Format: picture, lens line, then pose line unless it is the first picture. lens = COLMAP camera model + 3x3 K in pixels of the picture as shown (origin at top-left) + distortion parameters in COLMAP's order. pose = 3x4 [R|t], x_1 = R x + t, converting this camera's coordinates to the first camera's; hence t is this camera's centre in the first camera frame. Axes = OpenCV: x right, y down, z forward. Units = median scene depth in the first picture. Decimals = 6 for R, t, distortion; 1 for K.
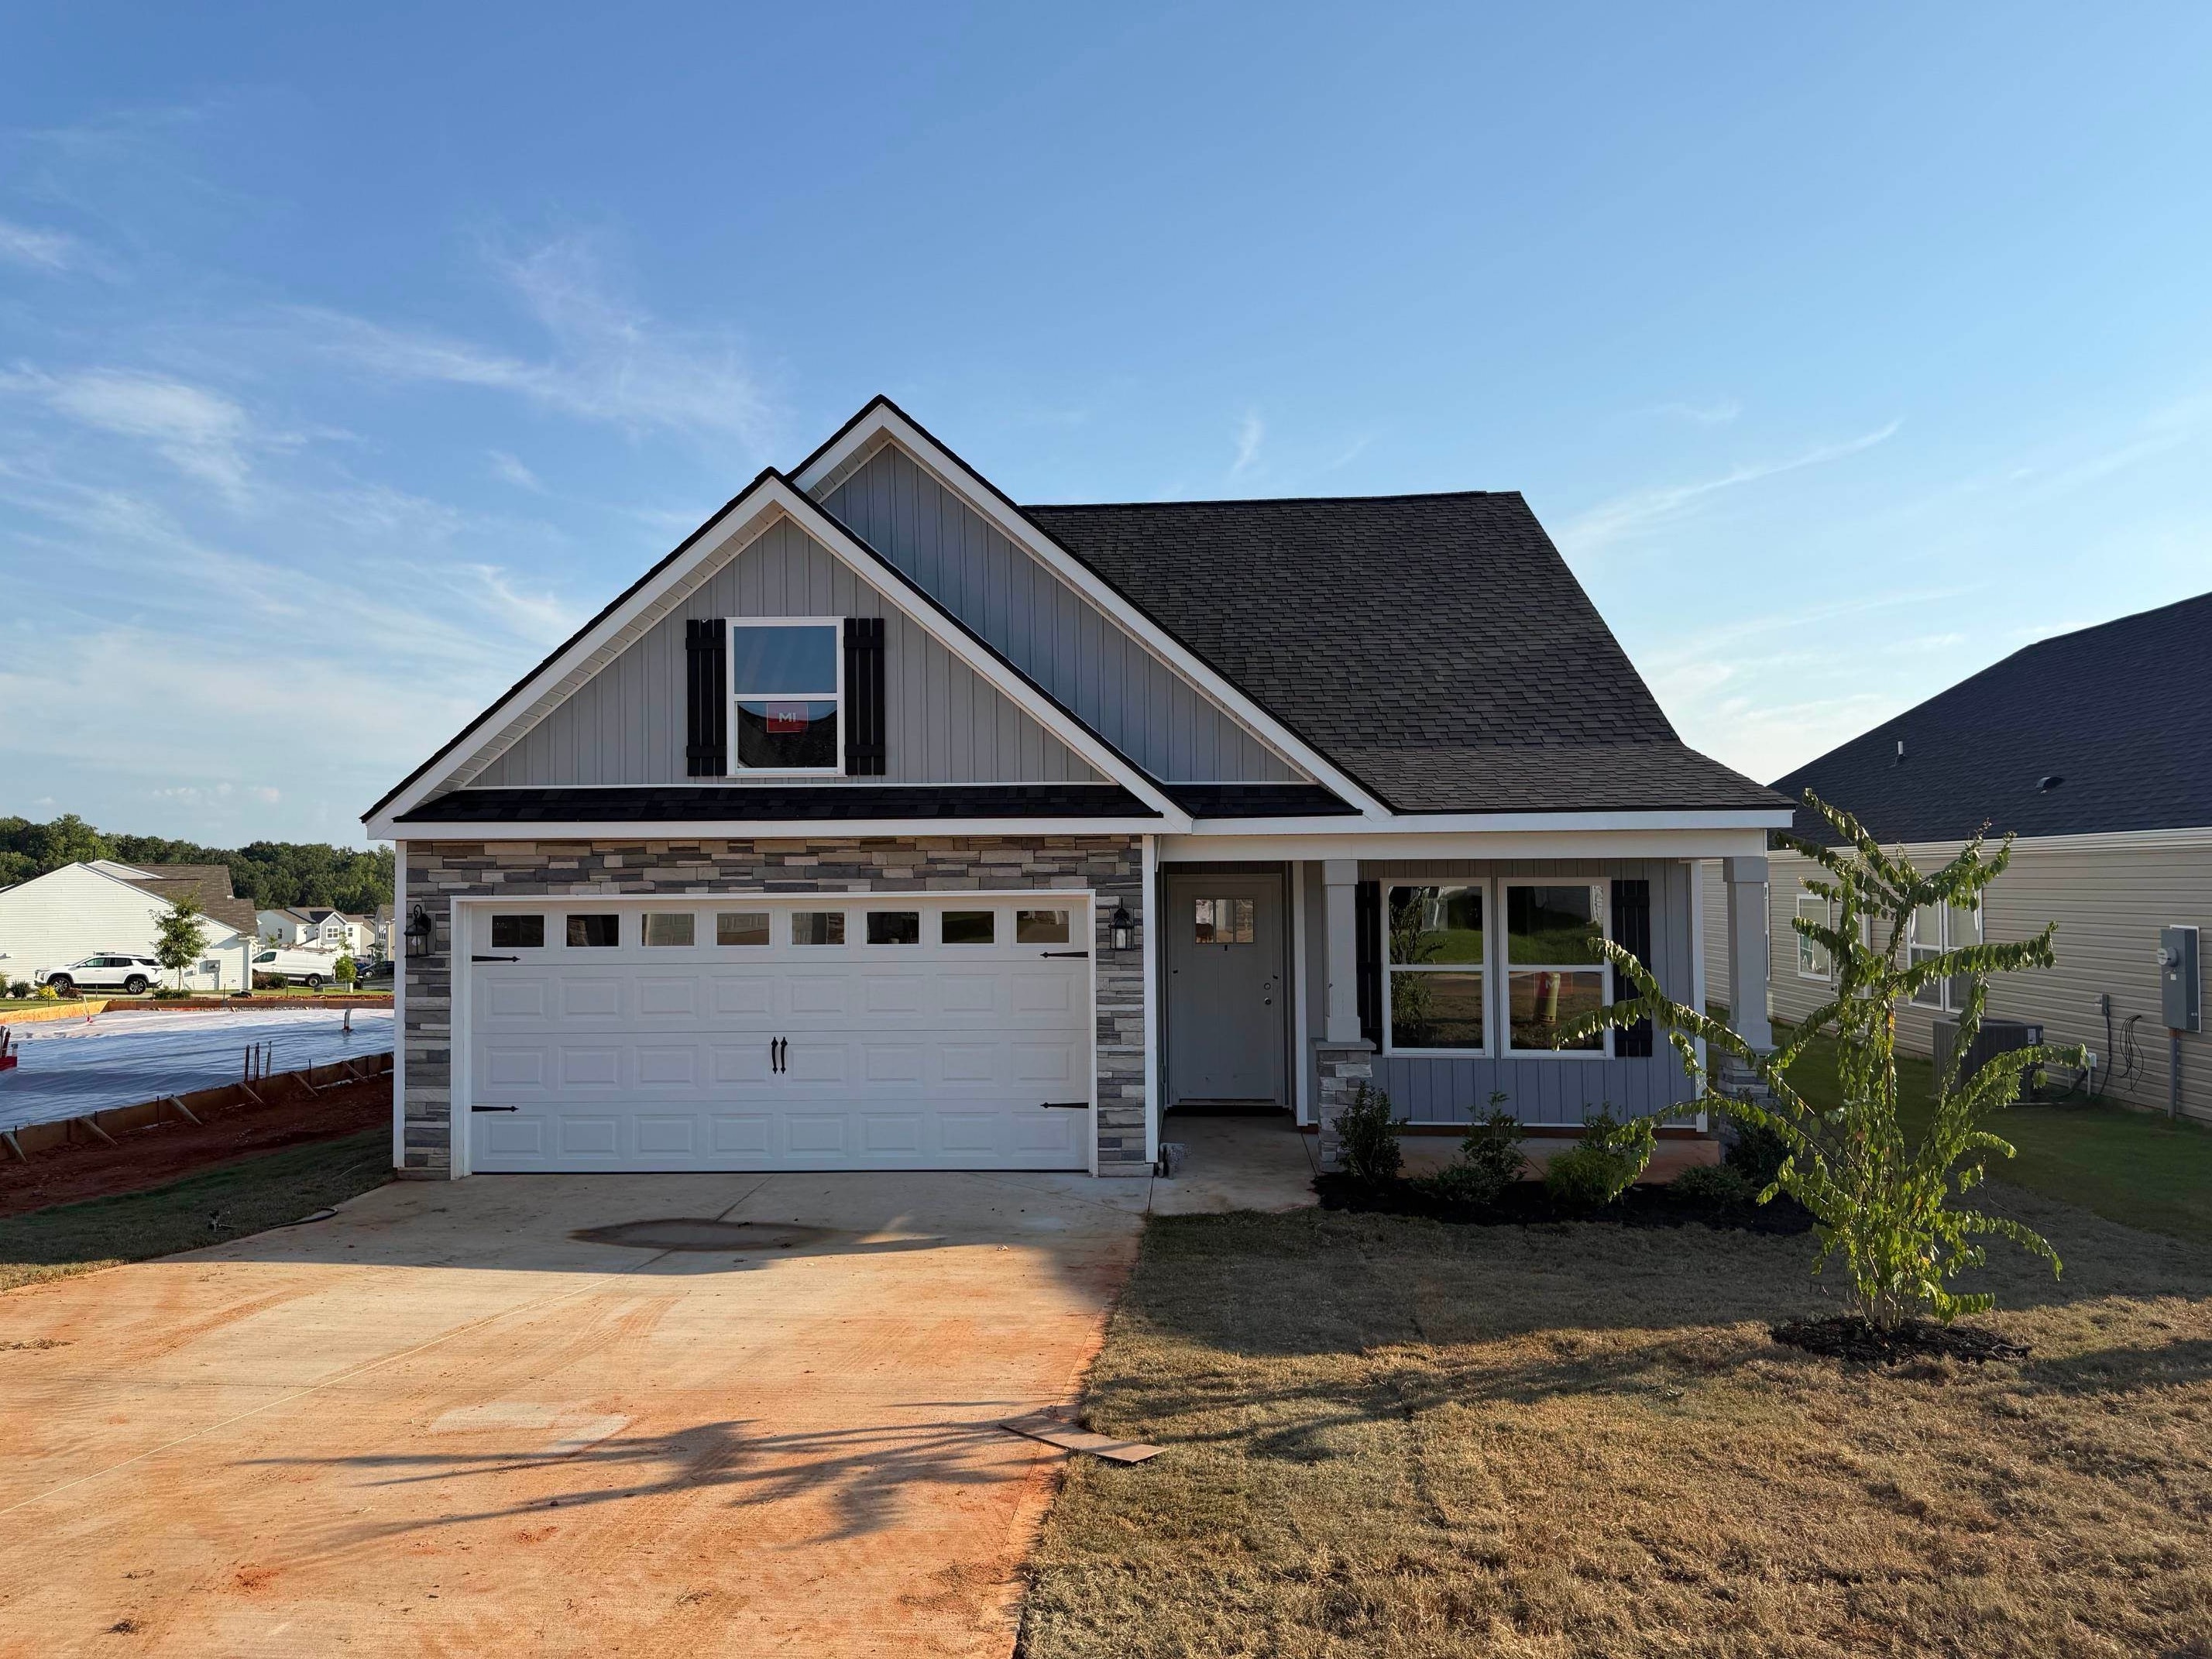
lens RADIAL K [[1617.5, 0, 1105.0], [0, 1617.5, 833.6], [0, 0, 1]] dist [-0.002948, -0.006860]
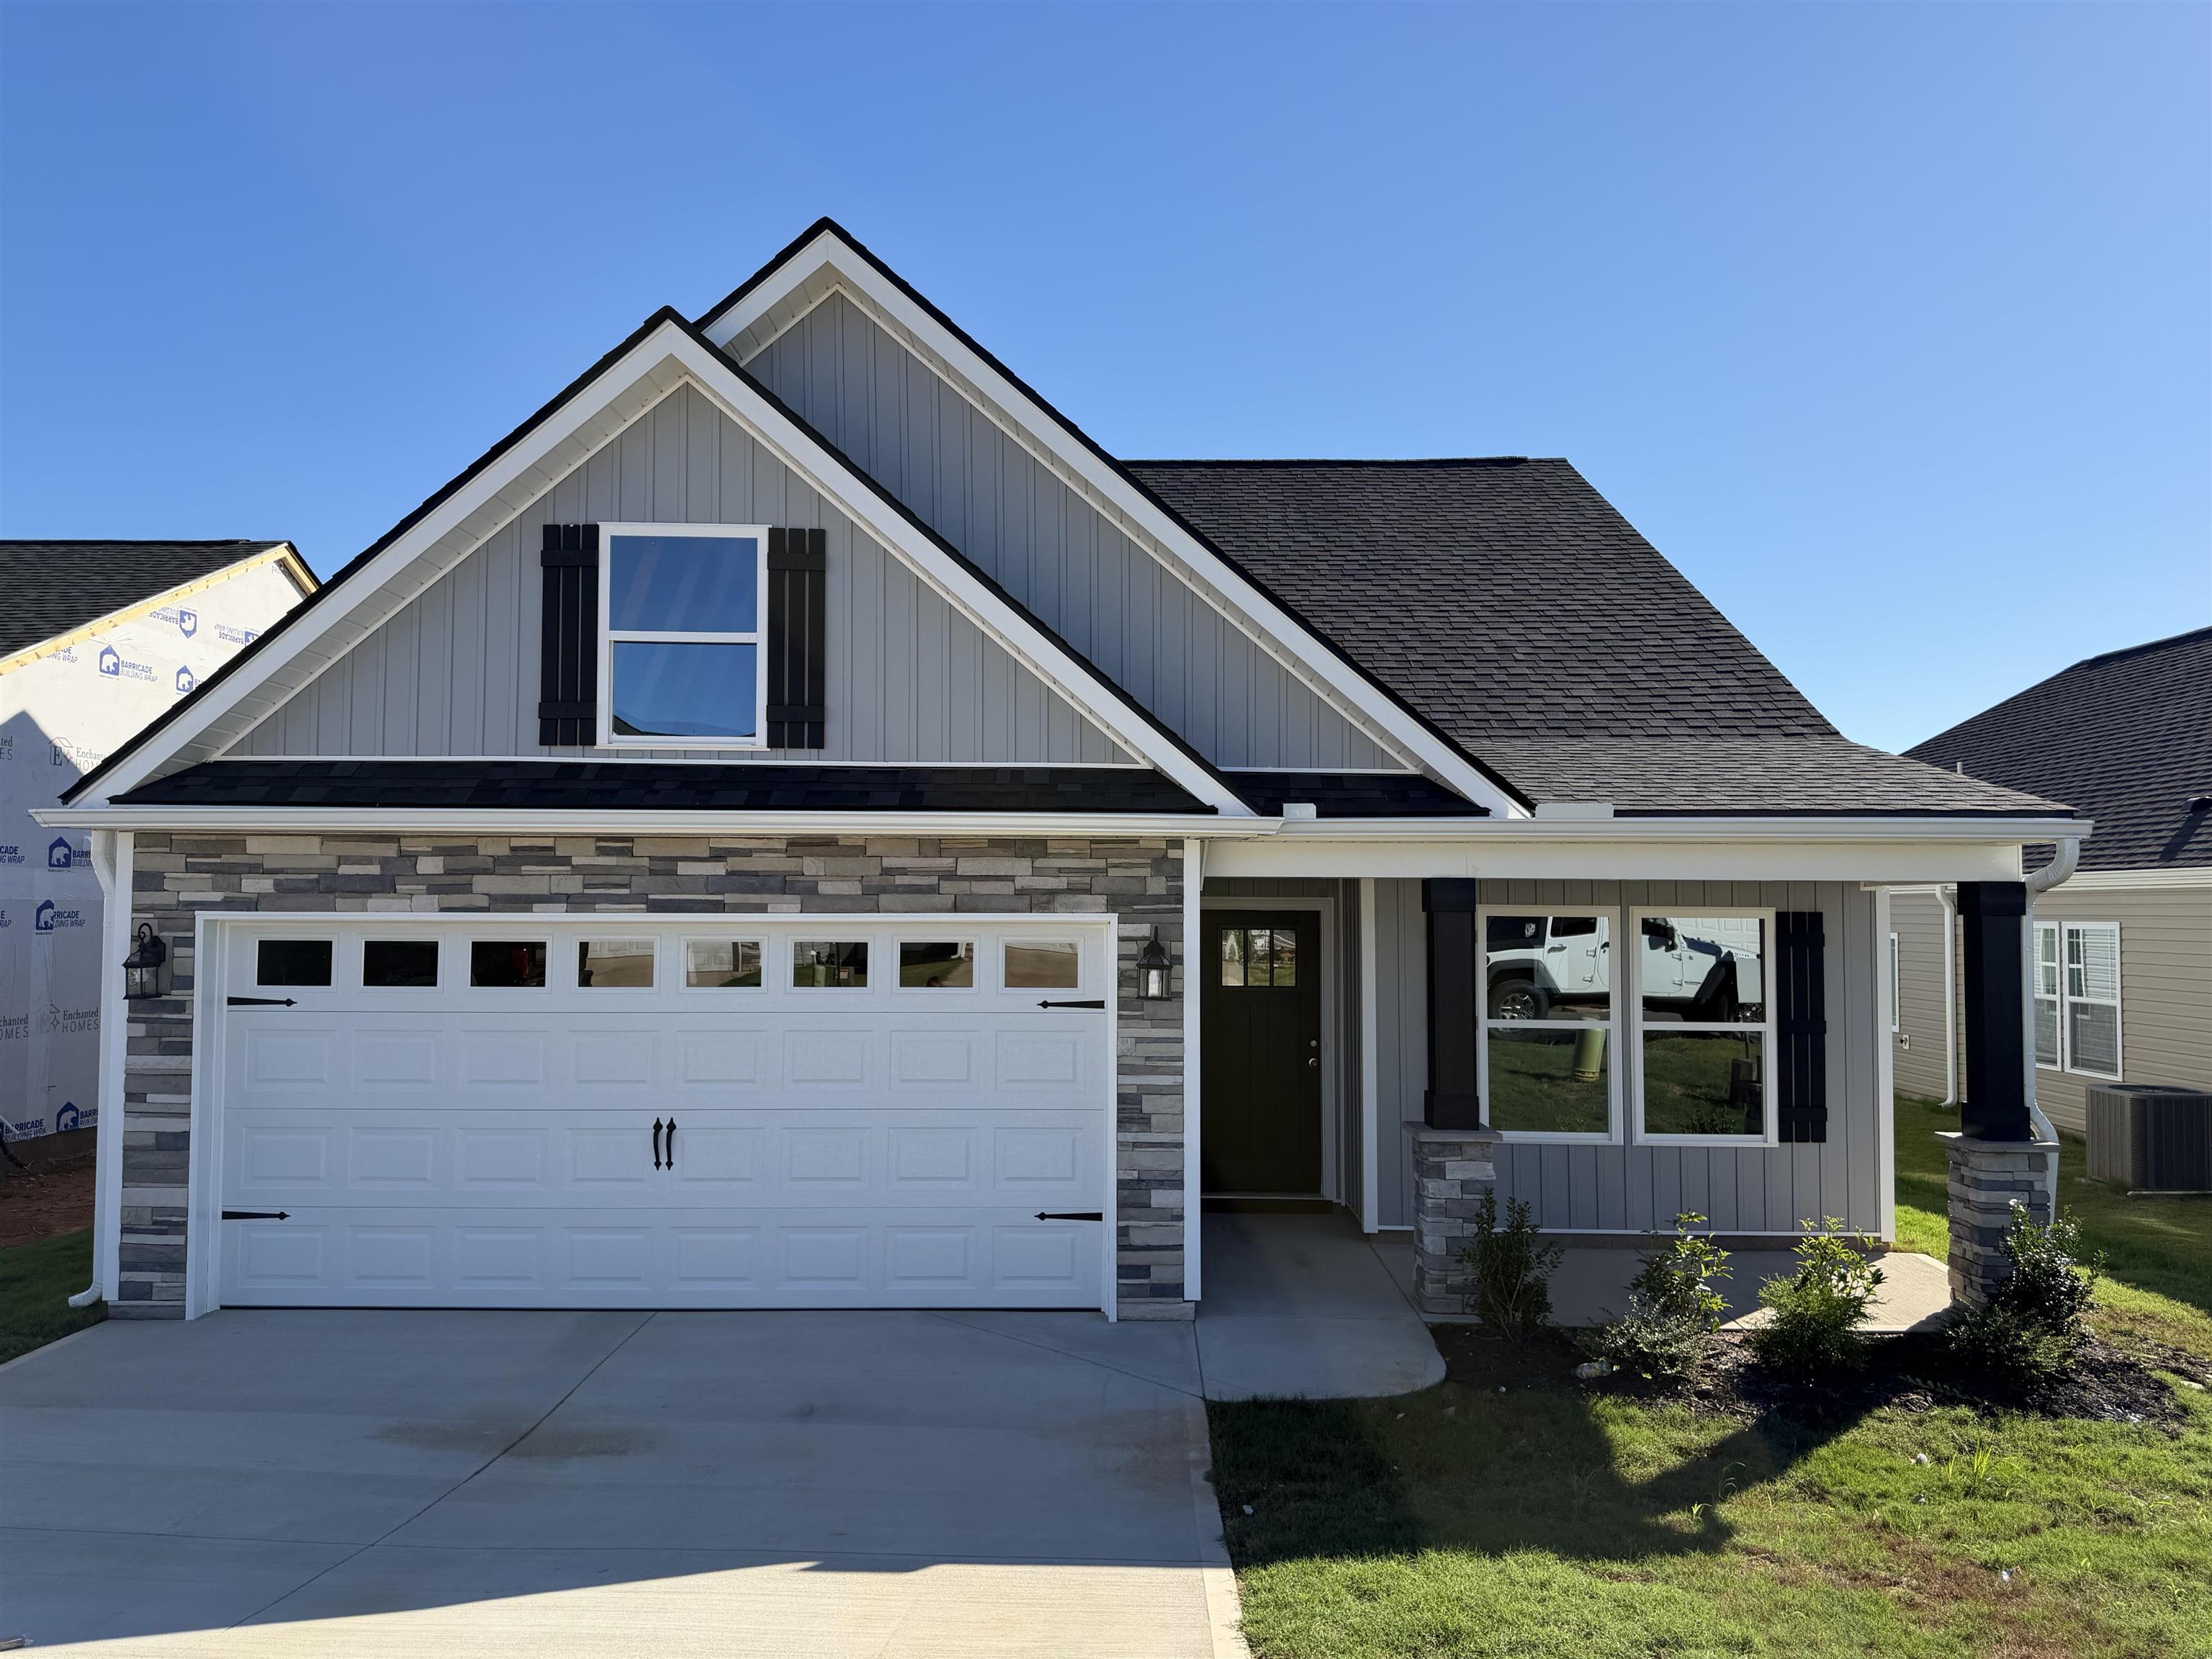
lens RADIAL K [[1611.2, 0, 1112.2], [0, 1611.2, 837.9], [0, 0, 1]] dist [-0.003616, -0.007414]
pose [[0.998400, 0.015553, 0.054367, -0.047004], [-0.014706, 0.999765, -0.015954, 0.012018], [-0.054603, 0.015129, 0.998394, 0.286787]]
